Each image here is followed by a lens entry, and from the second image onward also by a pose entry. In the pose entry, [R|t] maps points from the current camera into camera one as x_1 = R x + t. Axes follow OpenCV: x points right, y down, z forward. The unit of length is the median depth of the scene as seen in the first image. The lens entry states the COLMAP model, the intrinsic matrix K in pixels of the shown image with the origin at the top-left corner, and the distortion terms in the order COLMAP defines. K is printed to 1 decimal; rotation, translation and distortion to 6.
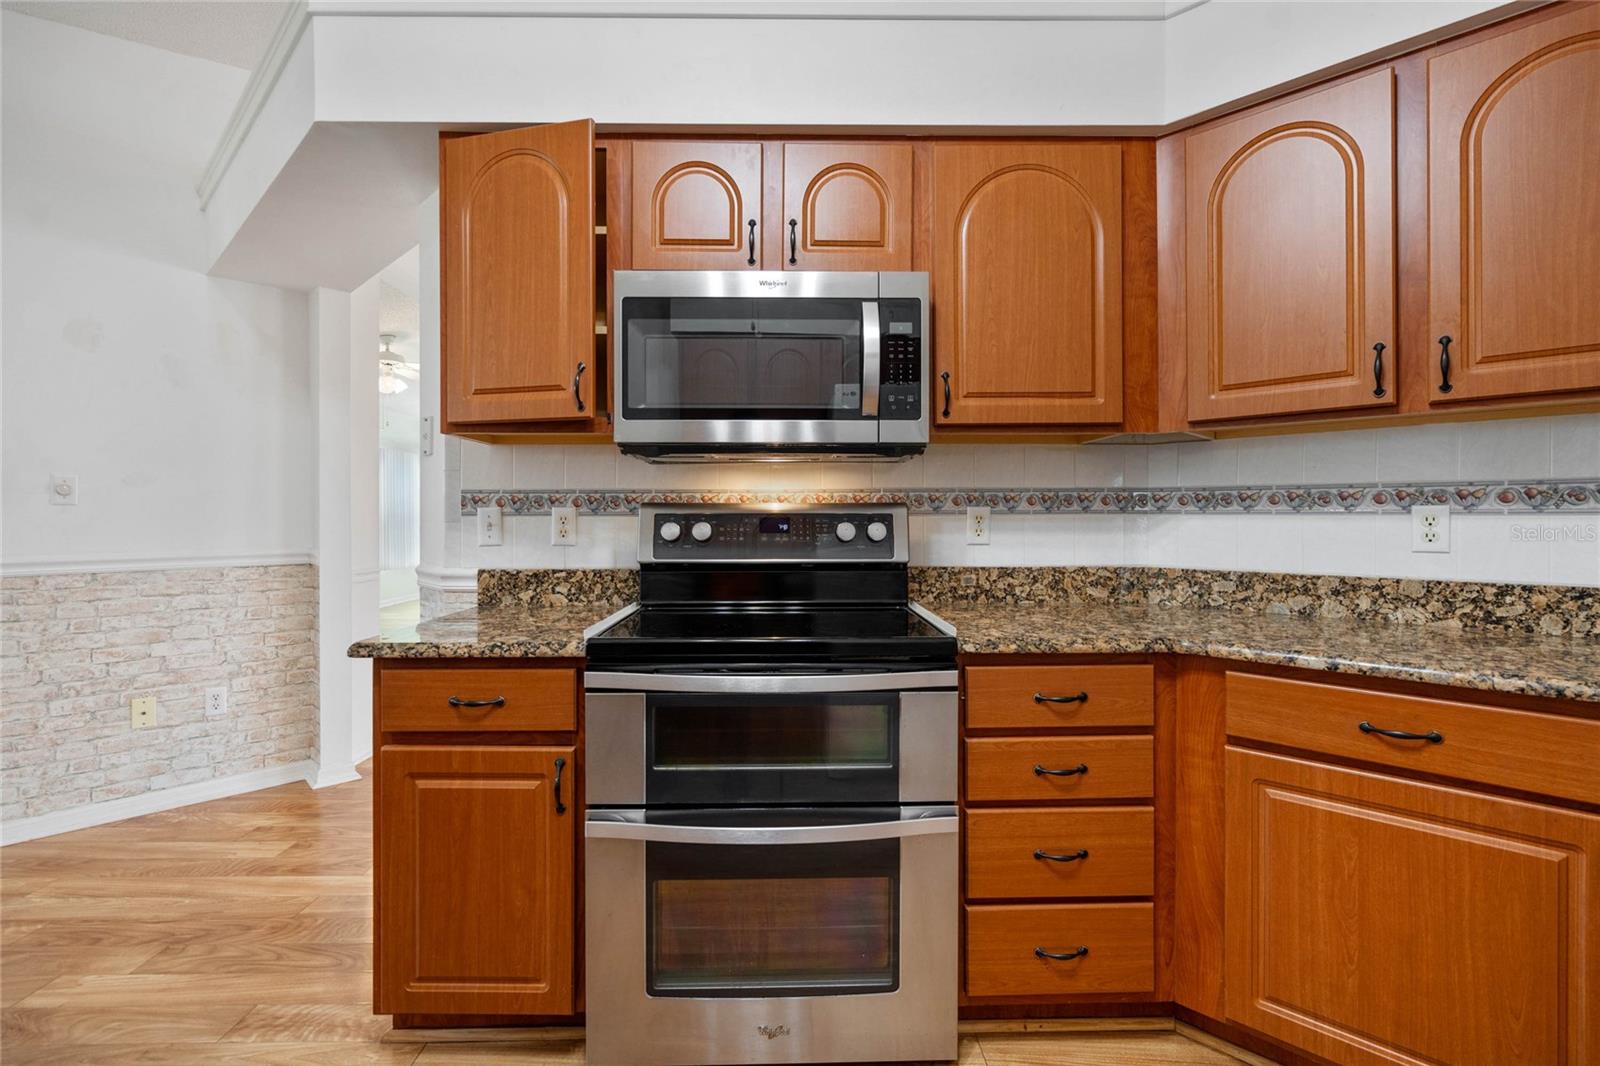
lens RADIAL K [[737.0, 0, 800.4], [0, 737.0, 522.7], [0, 0, 1]] dist [0.009163, 0.000374]
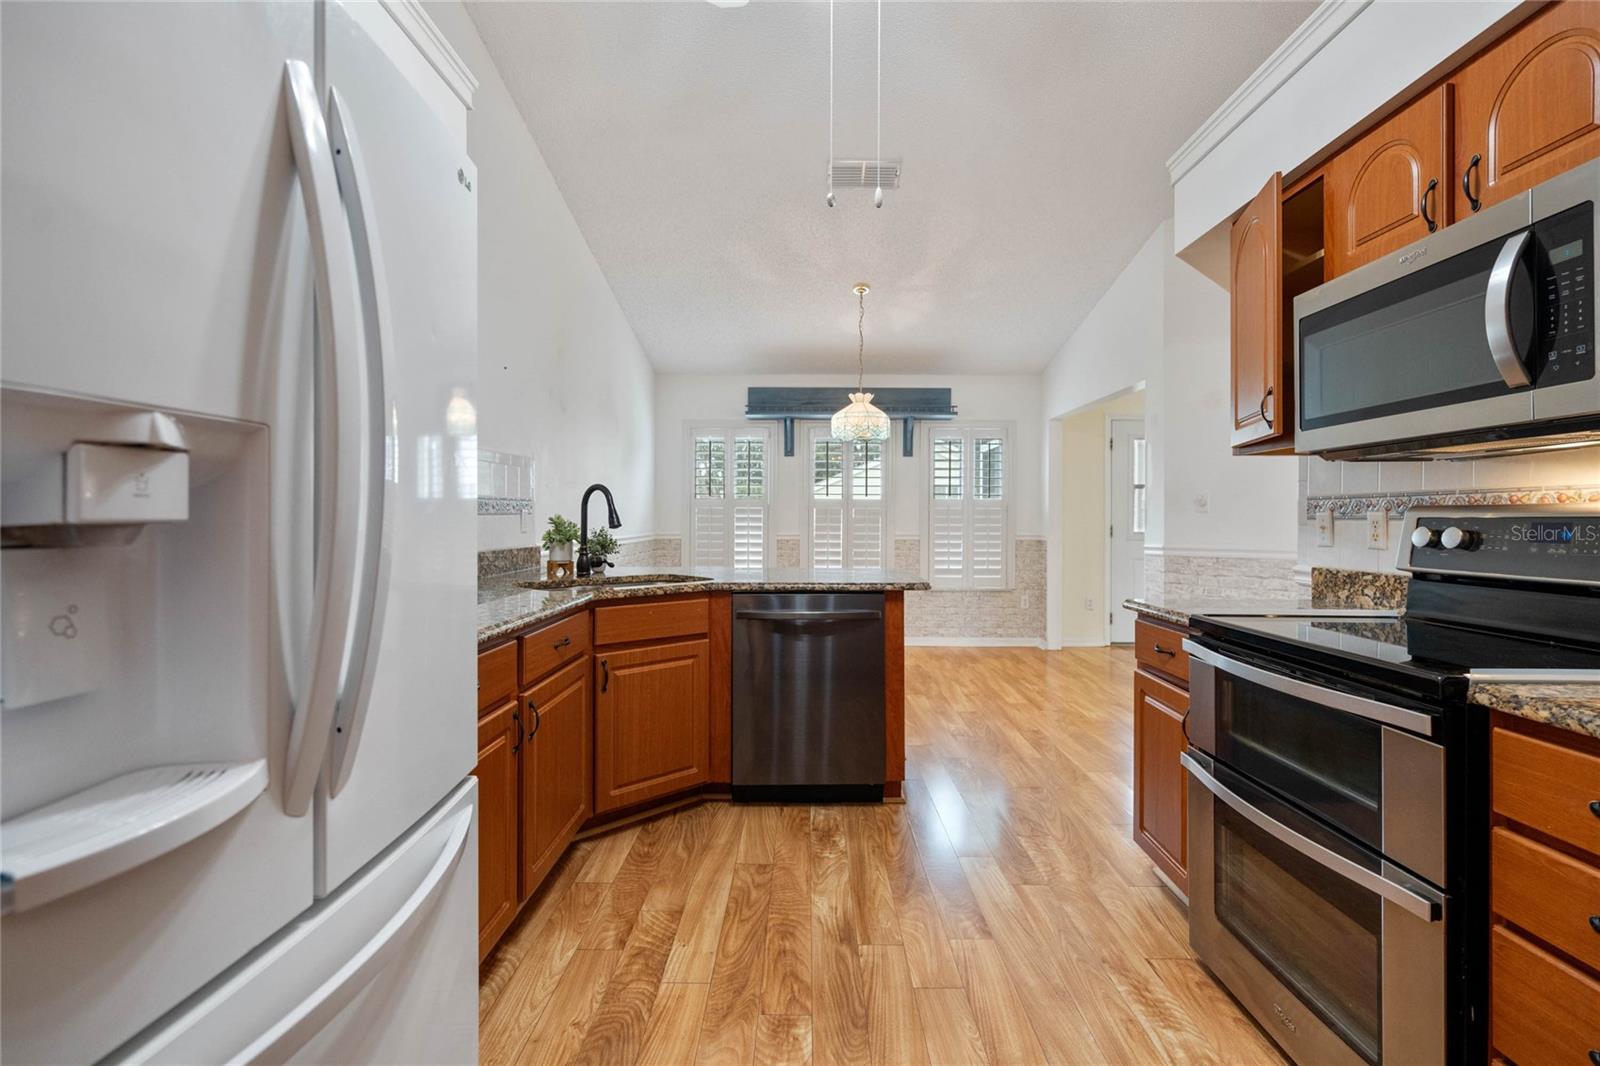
lens RADIAL K [[737.0, 0, 803.0], [0, 737.0, 520.9], [0, 0, 1]] dist [0.009163, 0.000374]
pose [[-0.020980, 0.002815, -0.999776, 0.707087], [-0.010871, 0.999936, 0.003043, -0.002449], [0.999721, 0.010932, -0.020948, 0.239298]]
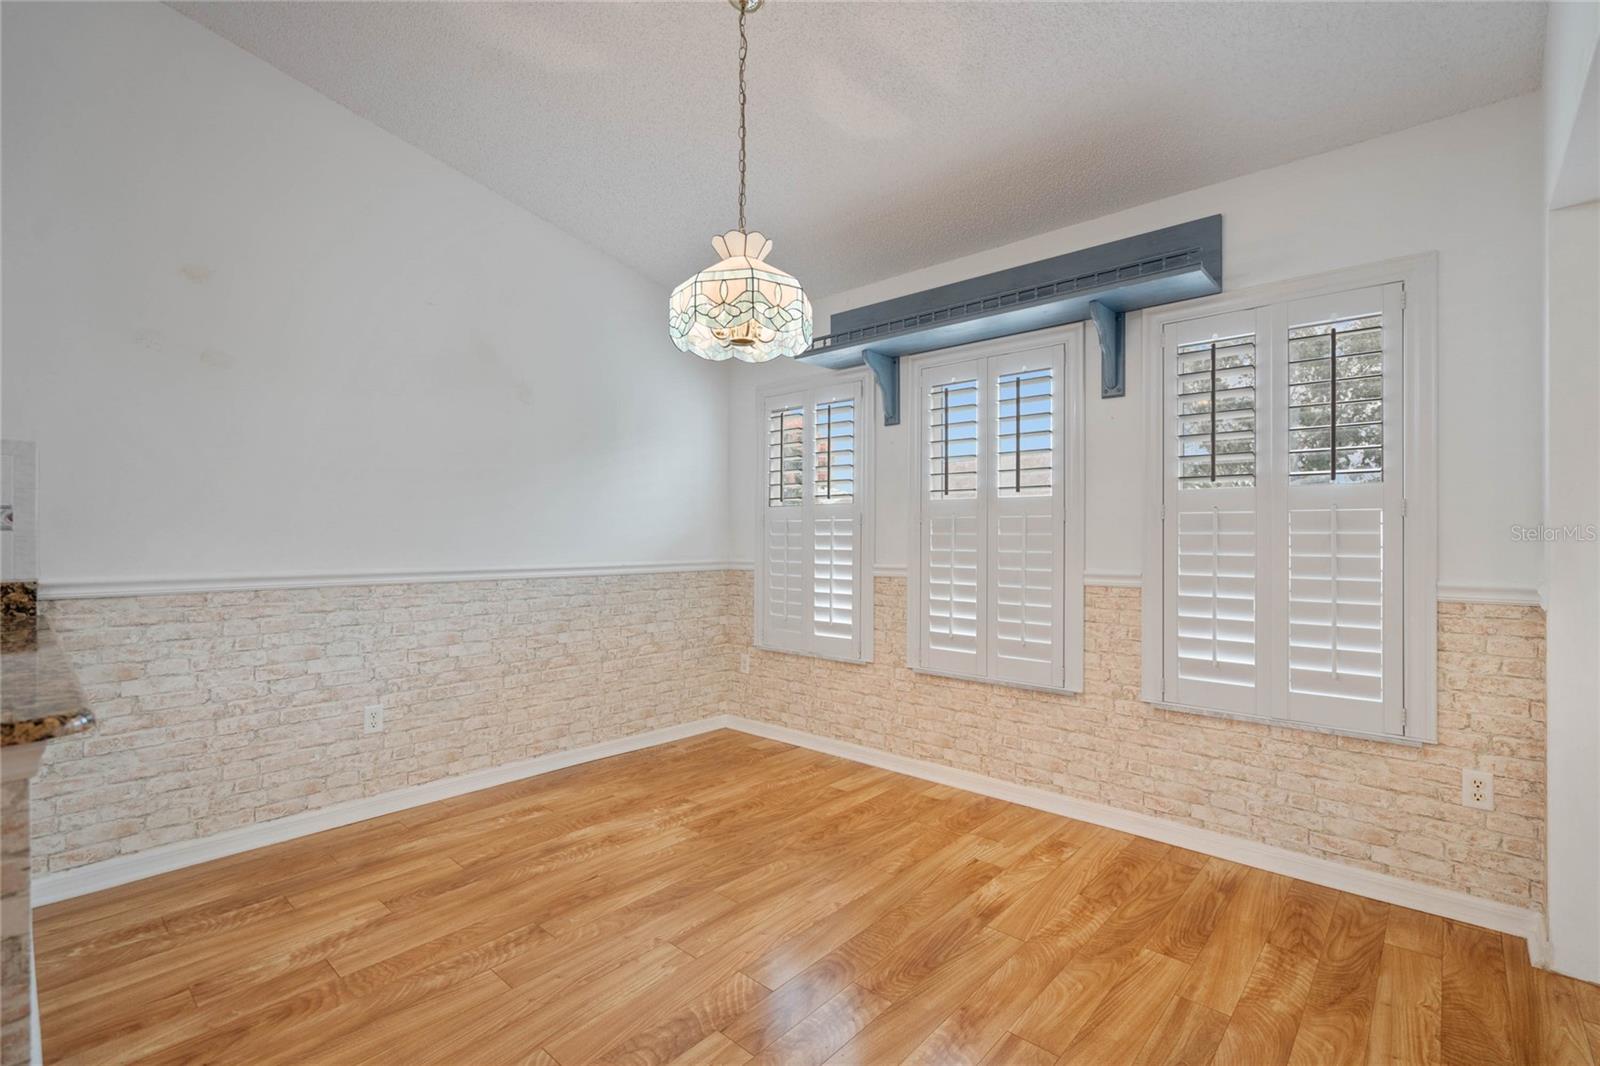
lens RADIAL K [[737.0, 0, 798.5], [0, 737.0, 537.9], [0, 0, 1]] dist [0.009163, 0.000374]
pose [[-0.685434, 0.000387, -0.728134, -0.980275], [-0.006241, 0.999960, 0.006407, -0.012207], [0.728108, 0.008936, -0.685404, 1.113985]]
